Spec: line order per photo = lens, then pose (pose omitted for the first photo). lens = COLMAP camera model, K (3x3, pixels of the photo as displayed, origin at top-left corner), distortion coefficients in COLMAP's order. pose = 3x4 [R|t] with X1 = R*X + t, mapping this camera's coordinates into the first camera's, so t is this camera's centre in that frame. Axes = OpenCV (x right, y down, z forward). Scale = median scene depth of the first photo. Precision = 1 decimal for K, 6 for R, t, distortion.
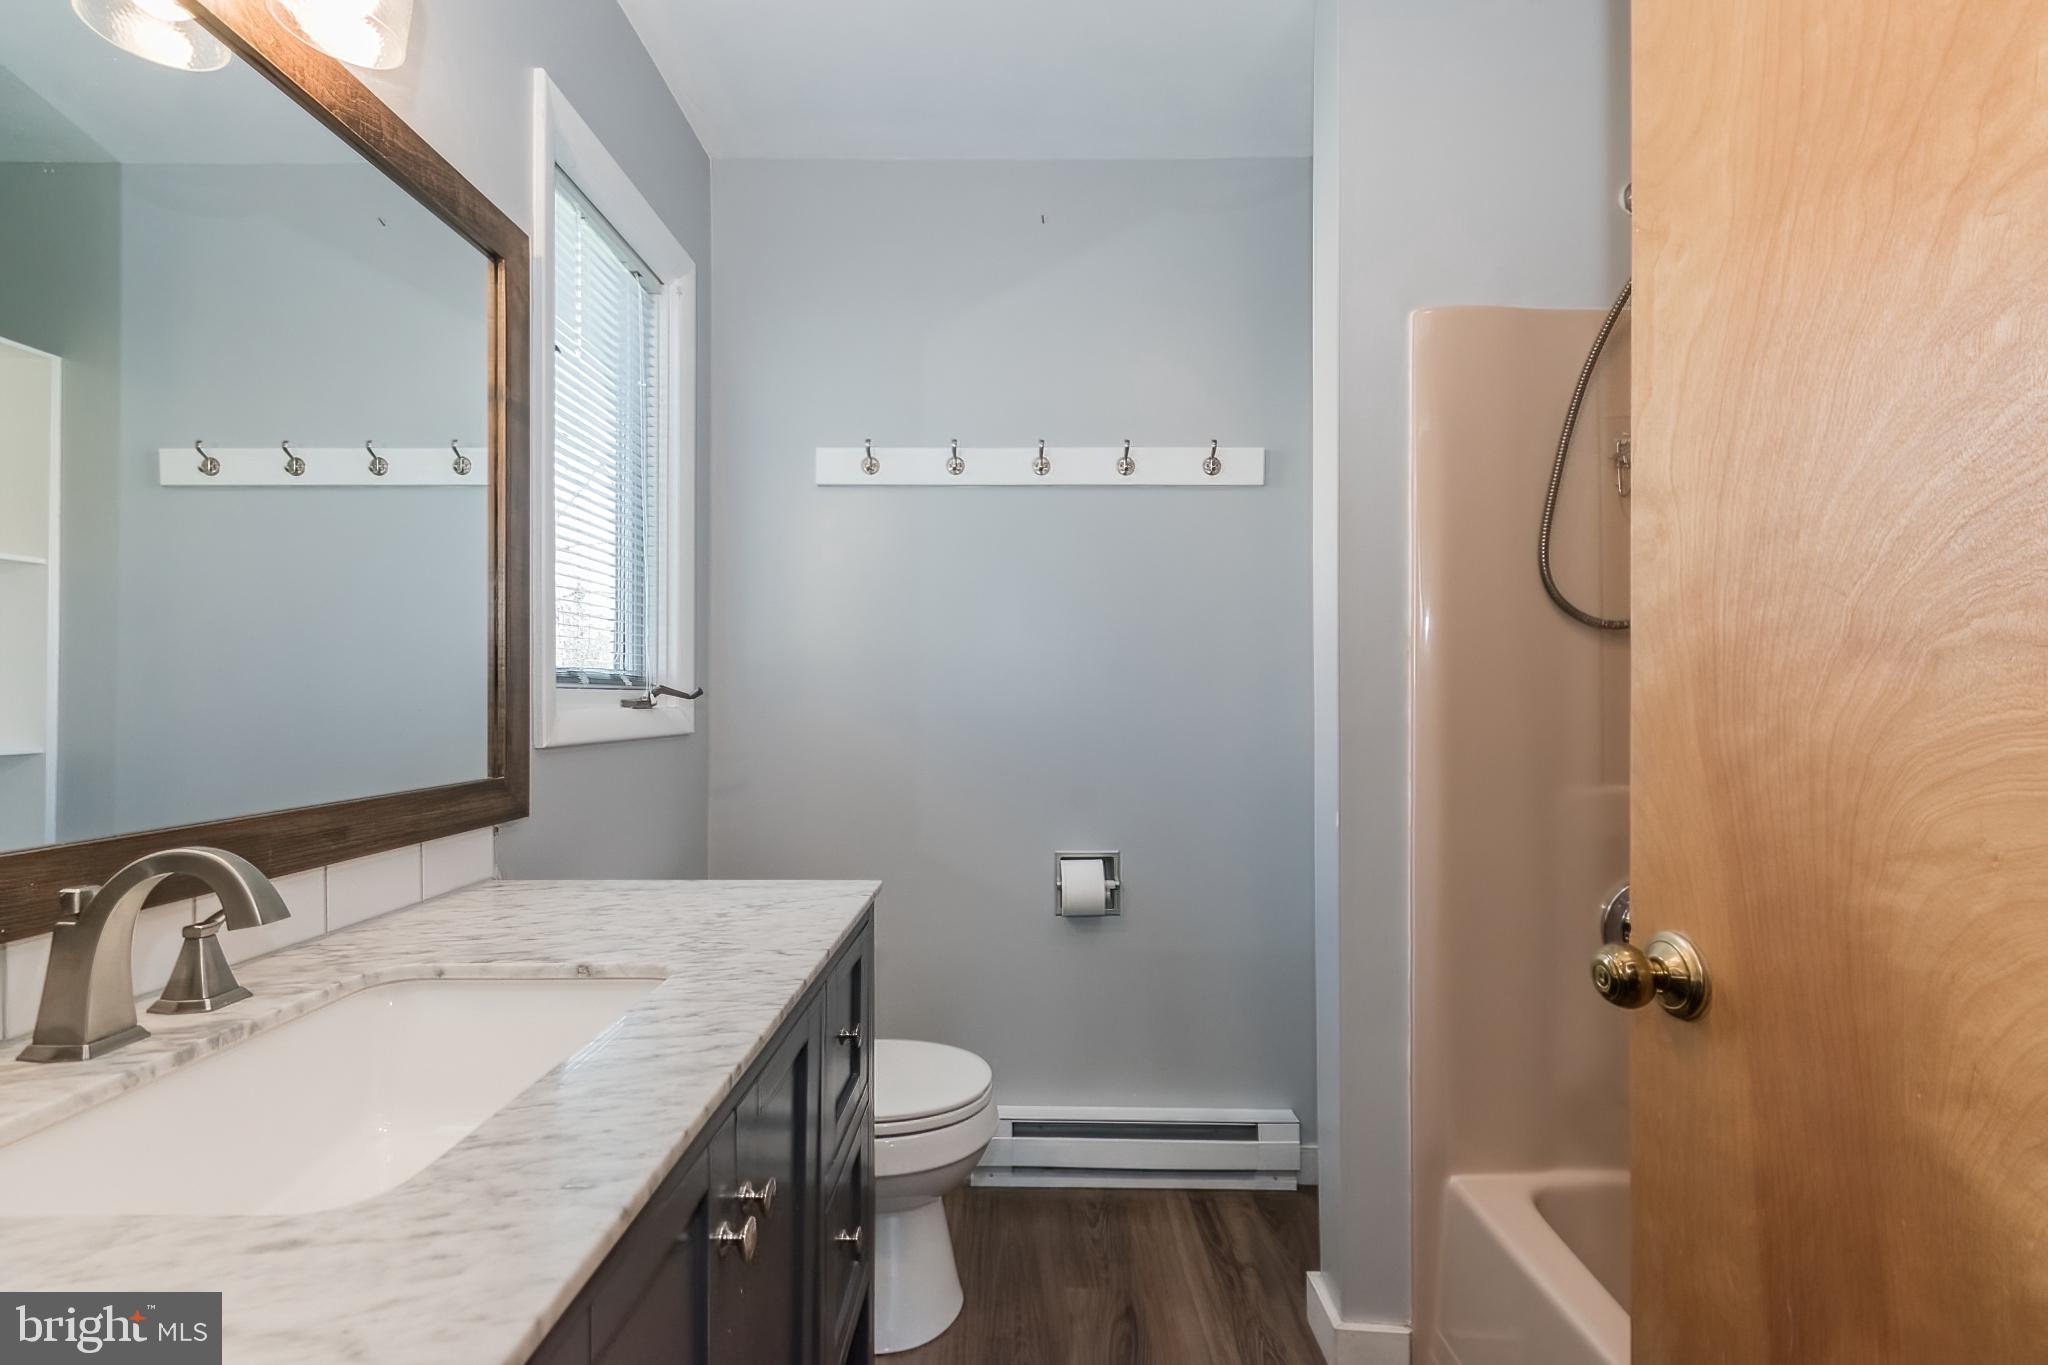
lens RADIAL K [[905.2, 0, 1026.0], [0, 905.2, 688.9], [0, 0, 1]] dist [0.002684, 0.001256]
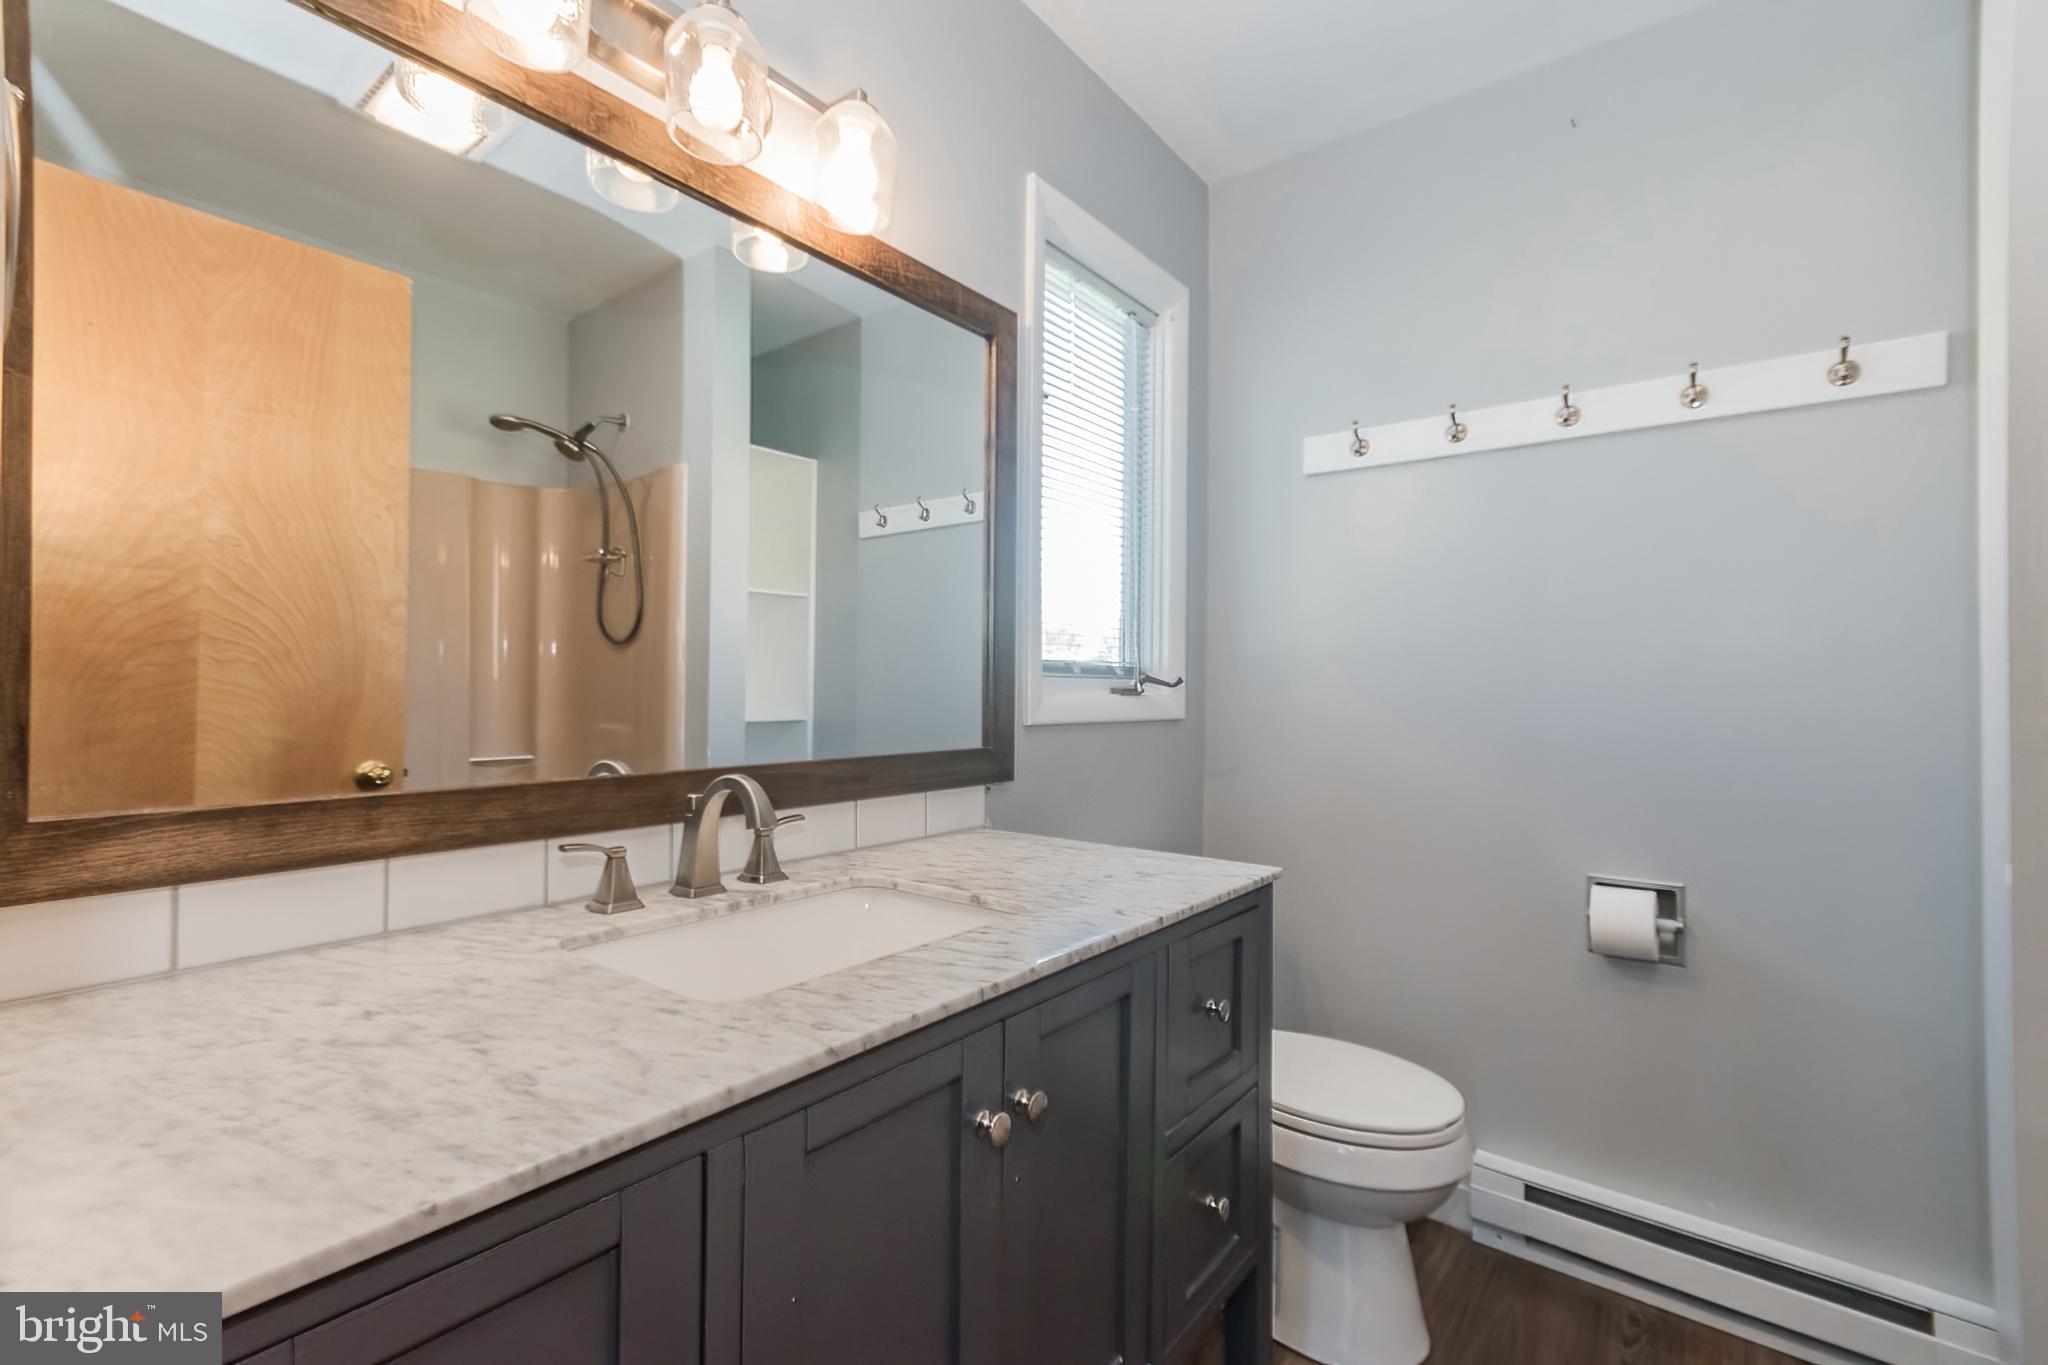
lens RADIAL K [[905.2, 0, 1013.7], [0, 905.2, 667.9], [0, 0, 1]] dist [0.002684, 0.001256]
pose [[0.788046, -0.007121, -0.615575, 0.200212], [-0.002290, 0.999892, -0.014498, 0.005067], [0.615612, 0.012835, 0.787945, 0.025723]]
